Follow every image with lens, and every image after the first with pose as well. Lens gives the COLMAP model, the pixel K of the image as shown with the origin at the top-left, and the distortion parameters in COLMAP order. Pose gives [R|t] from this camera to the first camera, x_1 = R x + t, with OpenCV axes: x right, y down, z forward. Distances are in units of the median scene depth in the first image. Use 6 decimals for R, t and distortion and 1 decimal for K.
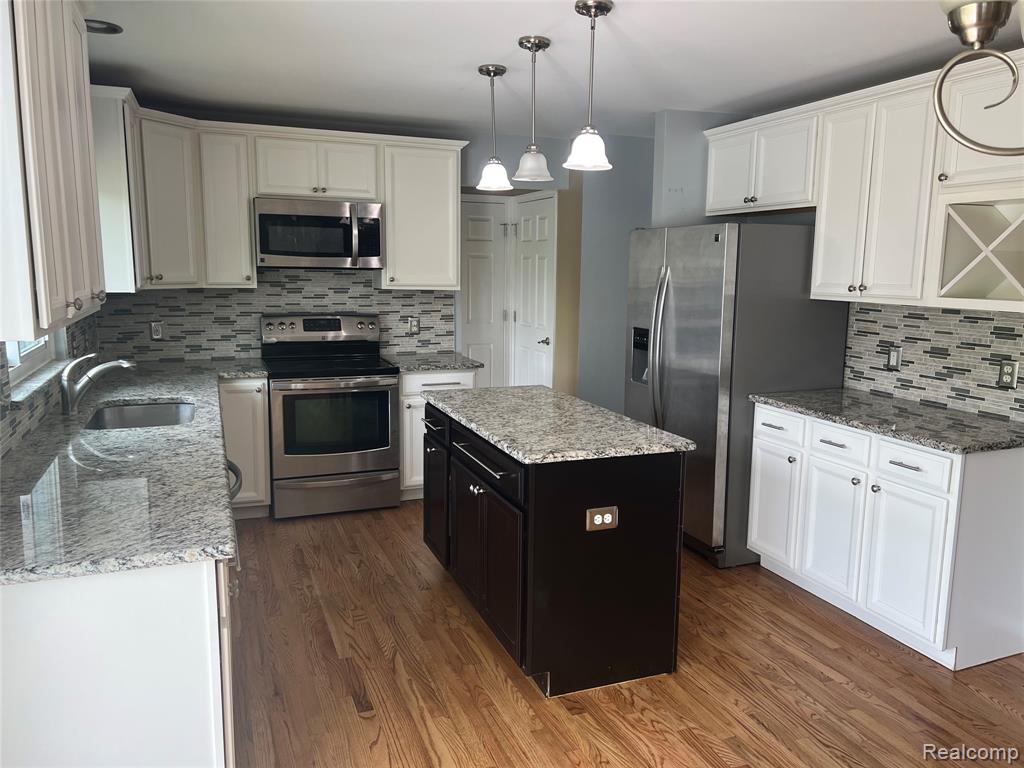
lens RADIAL K [[772.8, 0, 509.0], [0, 772.8, 388.4], [0, 0, 1]] dist [0.087056, -0.099778]
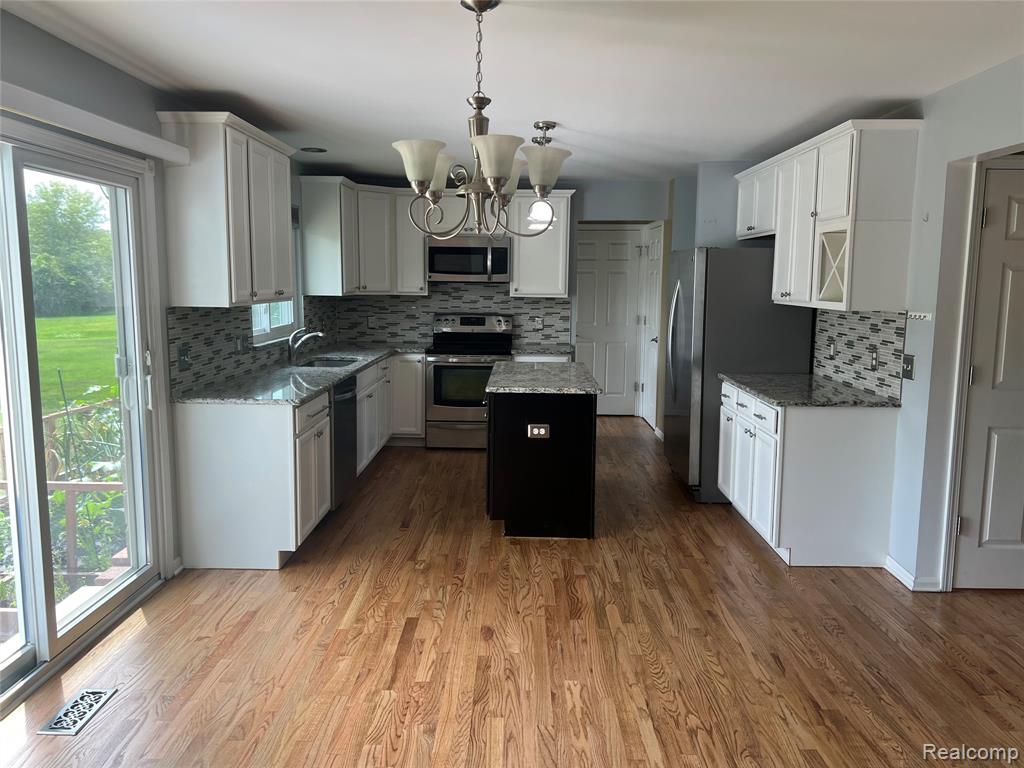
lens RADIAL K [[767.2, 0, 494.1], [0, 767.2, 377.8], [0, 0, 1]] dist [0.112860, -0.151893]
pose [[0.917624, 0.047612, -0.394587, 0.399172], [-0.061305, 0.997873, -0.022159, 0.057452], [0.392692, 0.044524, 0.918591, -0.320078]]
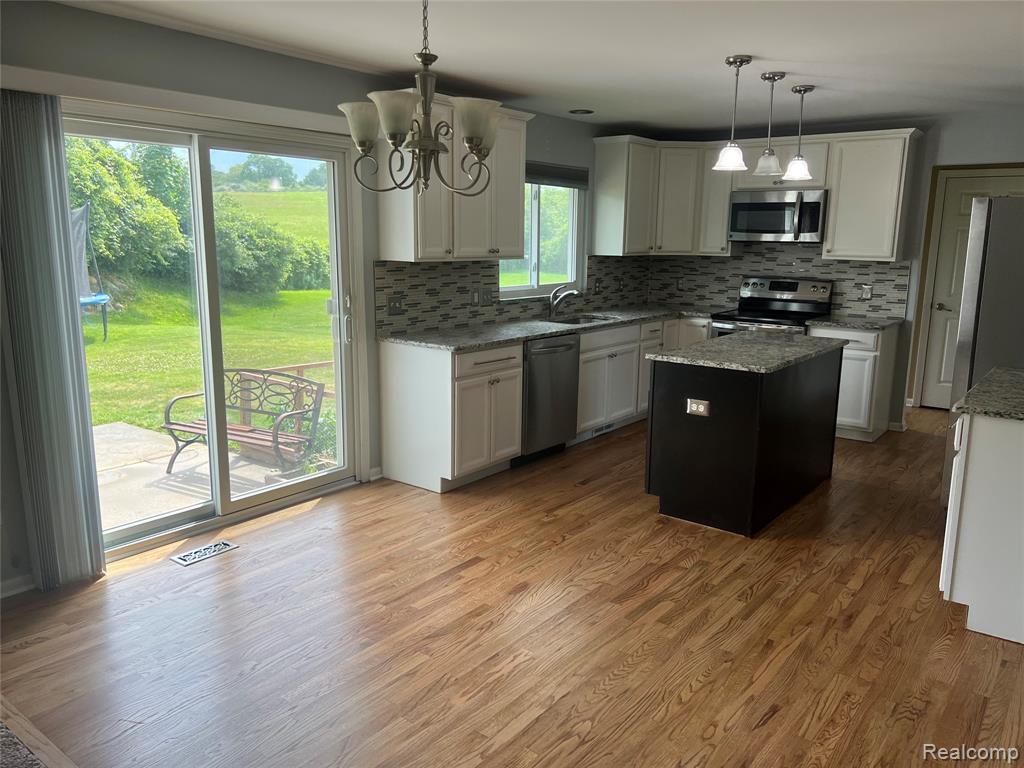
lens RADIAL K [[759.6, 0, 511.2], [0, 759.6, 379.9], [0, 0, 1]] dist [0.090685, -0.098858]
pose [[0.504047, 0.157287, -0.849234, 0.701985], [-0.144671, 0.984761, 0.096522, 0.015374], [0.851474, 0.074208, 0.519120, -0.042709]]
